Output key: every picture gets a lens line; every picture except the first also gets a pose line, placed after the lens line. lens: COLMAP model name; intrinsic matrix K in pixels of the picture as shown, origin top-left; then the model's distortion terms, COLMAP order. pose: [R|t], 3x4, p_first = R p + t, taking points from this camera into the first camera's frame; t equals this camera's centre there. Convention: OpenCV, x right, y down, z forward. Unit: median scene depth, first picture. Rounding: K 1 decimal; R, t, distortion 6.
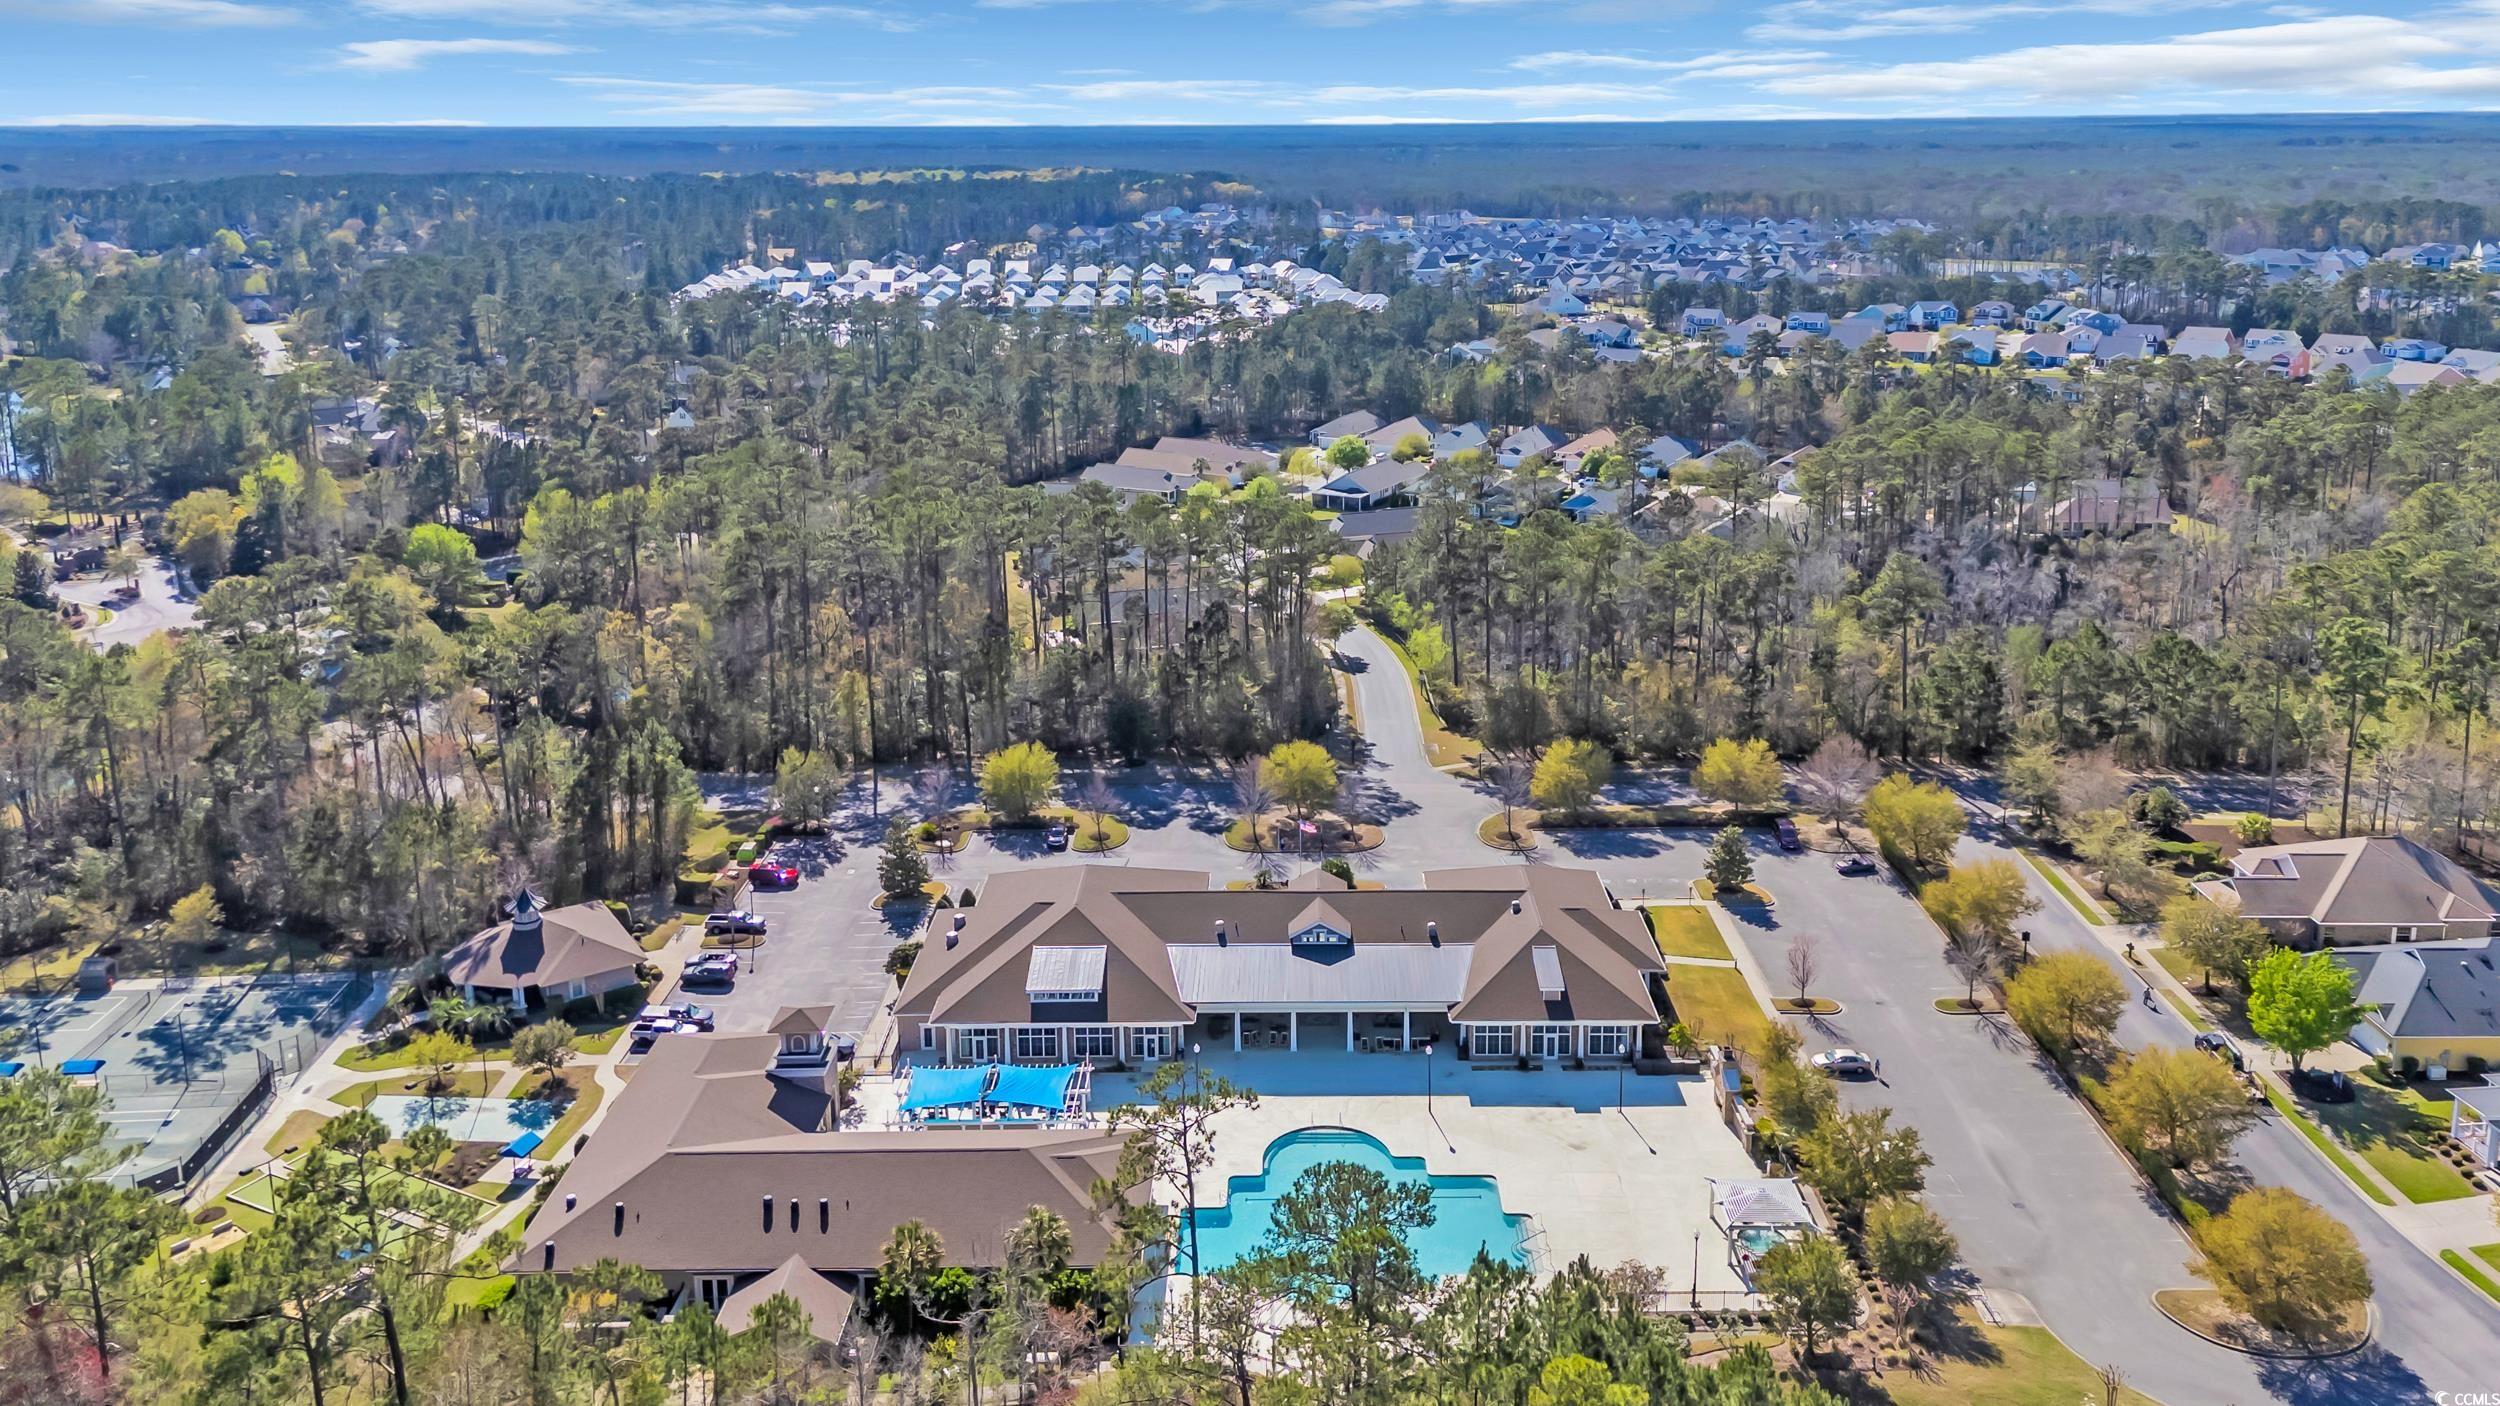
lens RADIAL K [[1861.7, 0, 1241.3], [0, 1861.7, 695.4], [0, 0, 1]] dist [0.042826, -0.026407]
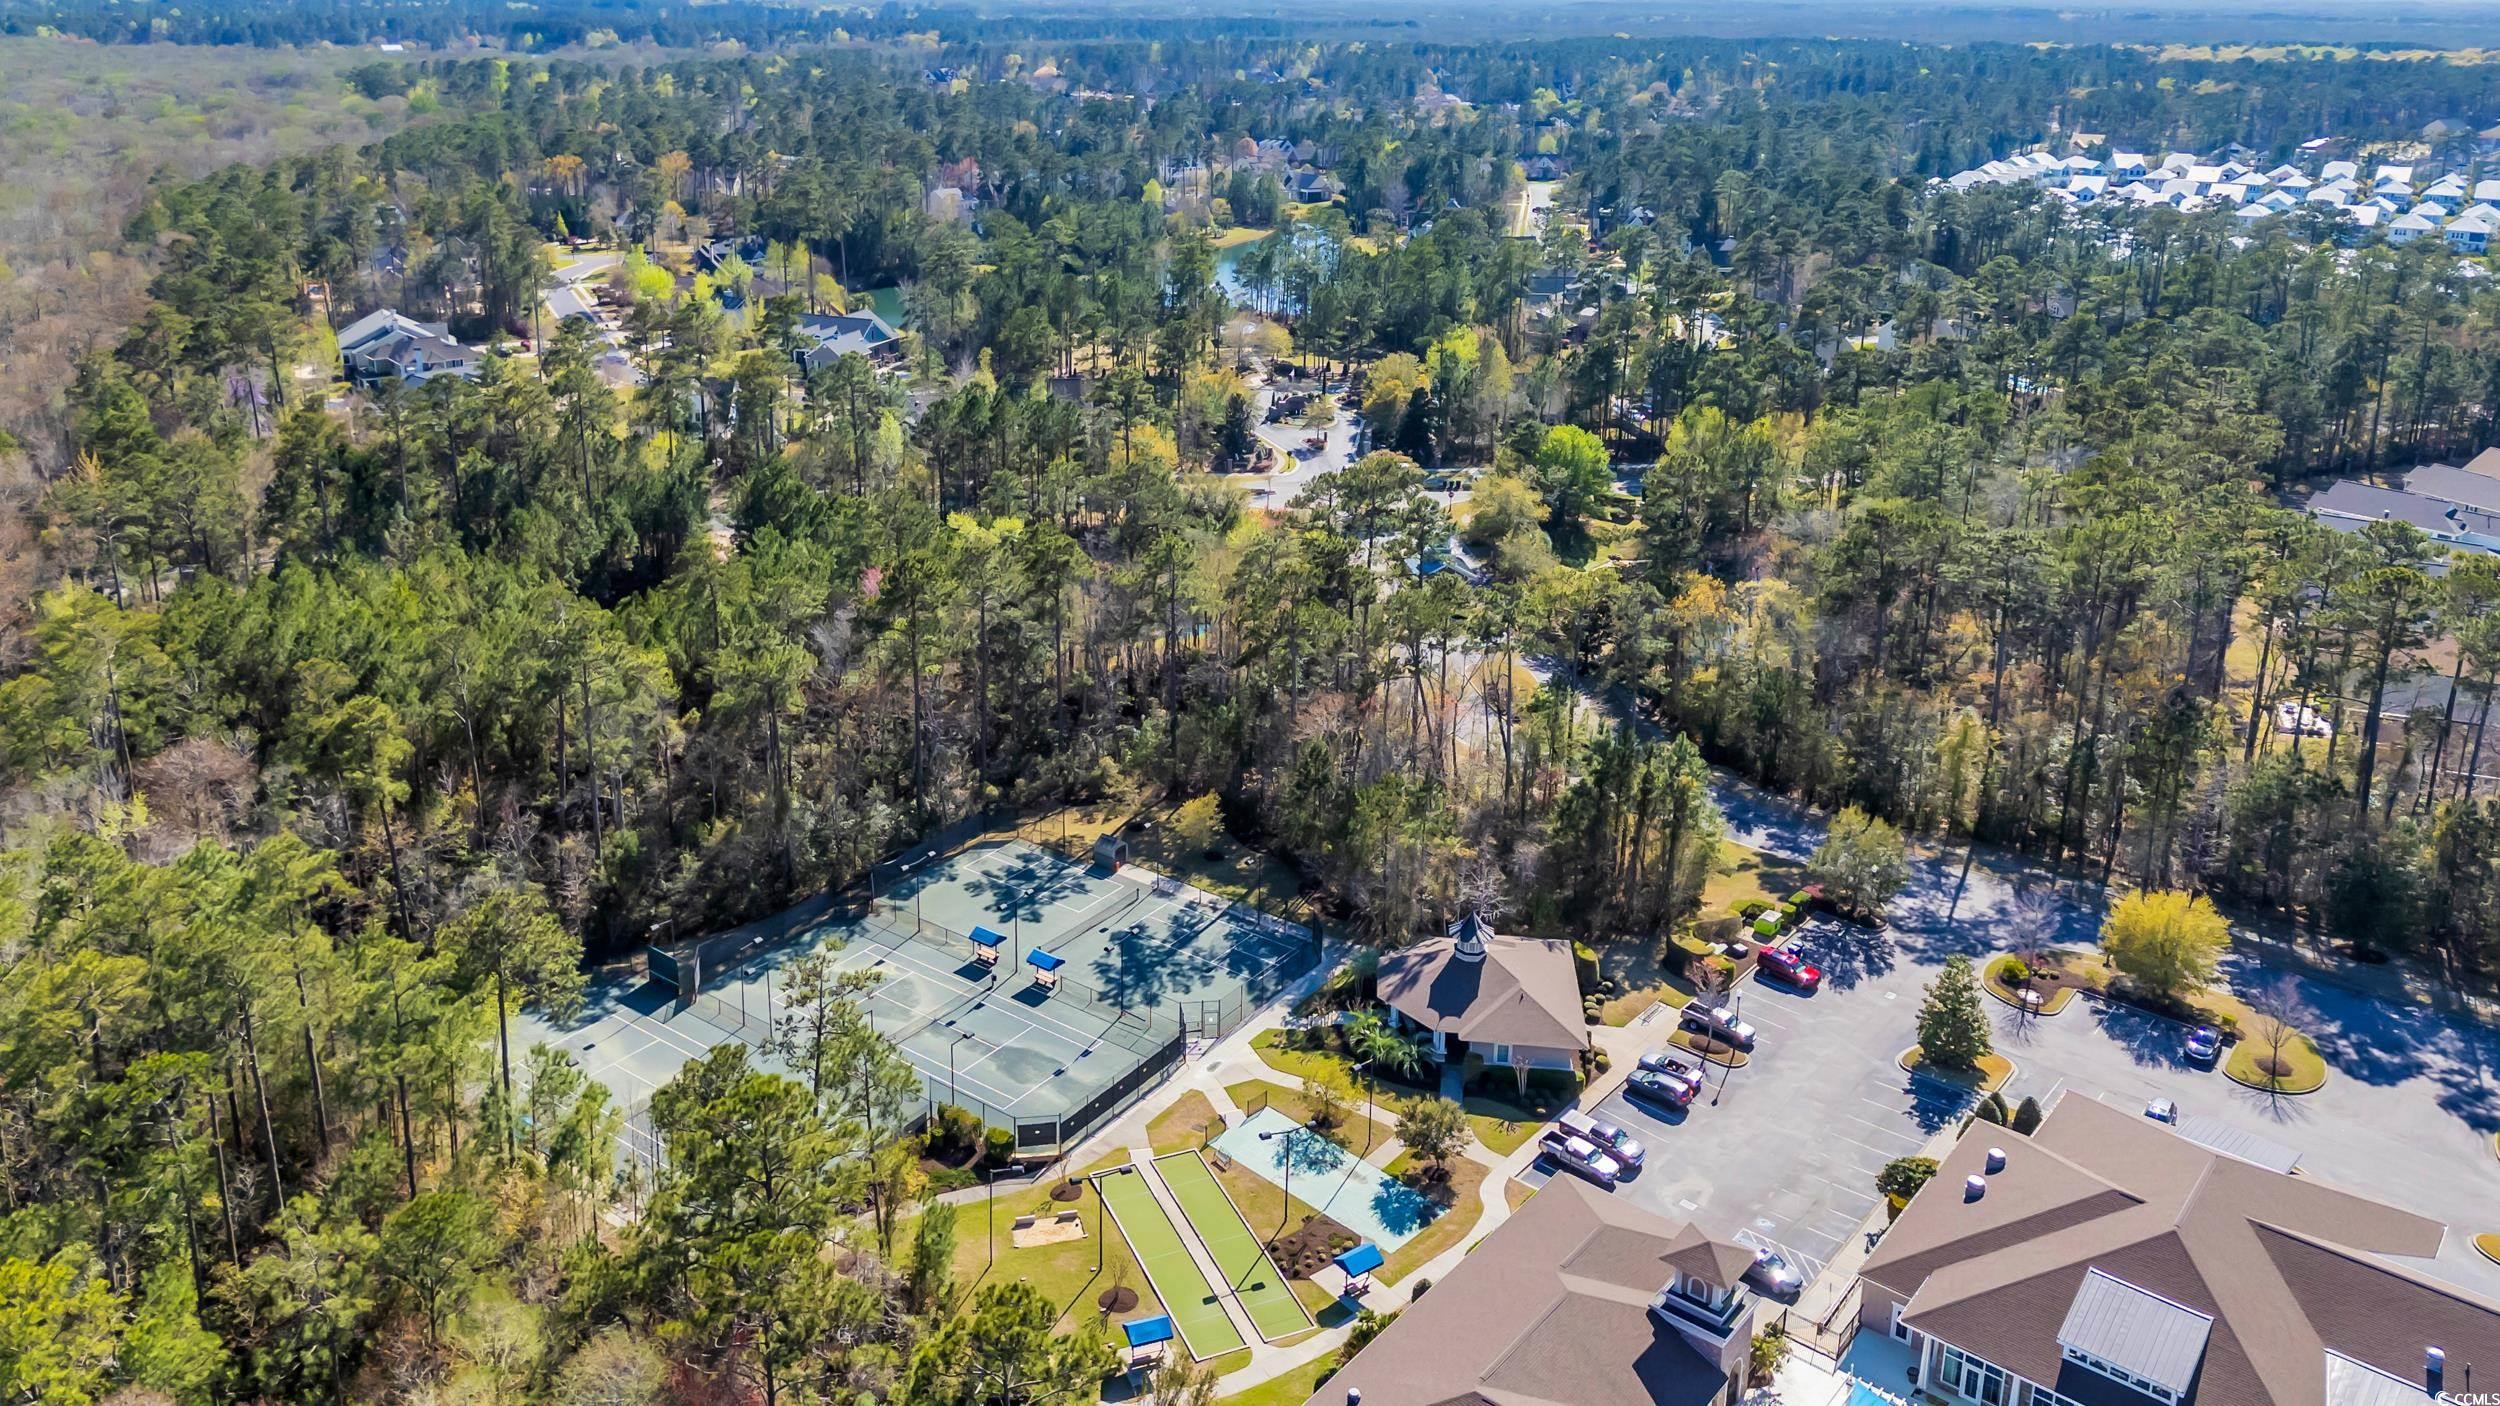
lens RADIAL K [[1861.7, 0, 1253.1], [0, 1861.7, 550.7], [0, 0, 1]] dist [0.042826, -0.026407]
pose [[0.786426, 0.189505, -0.587897, -0.001871], [-0.192099, 0.979612, 0.058803, -0.072597], [0.587054, 0.066690, 0.806796, 0.222770]]
